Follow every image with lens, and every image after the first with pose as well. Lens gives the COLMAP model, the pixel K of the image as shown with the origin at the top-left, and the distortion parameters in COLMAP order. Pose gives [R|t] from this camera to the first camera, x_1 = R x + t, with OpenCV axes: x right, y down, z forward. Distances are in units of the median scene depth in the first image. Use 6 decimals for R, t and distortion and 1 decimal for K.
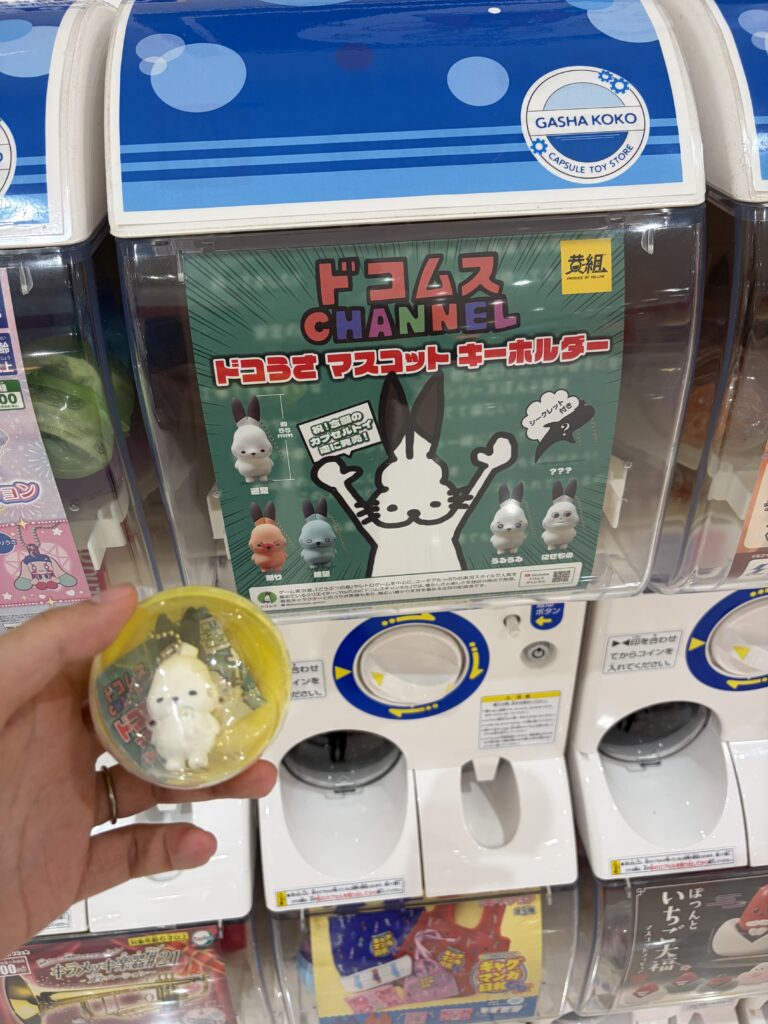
lens RADIAL K [[774.1, 0, 386.7], [0, 774.1, 506.3], [0, 0, 1]] dist [-0.007524, -0.006679]
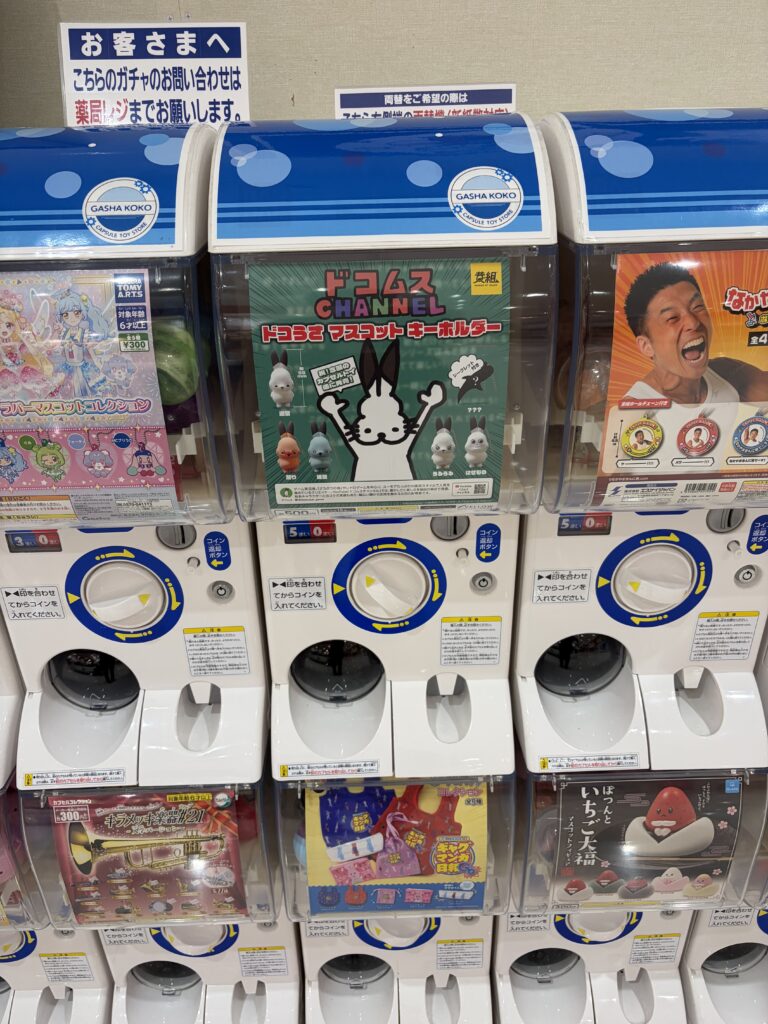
lens RADIAL K [[774.1, 0, 382.0], [0, 774.1, 516.8], [0, 0, 1]] dist [-0.007524, -0.006679]
pose [[0.998105, 0.039625, -0.047071, 0.111353], [-0.044637, 0.992850, -0.110710, 0.332120], [0.042348, 0.112601, 0.992737, -0.515462]]
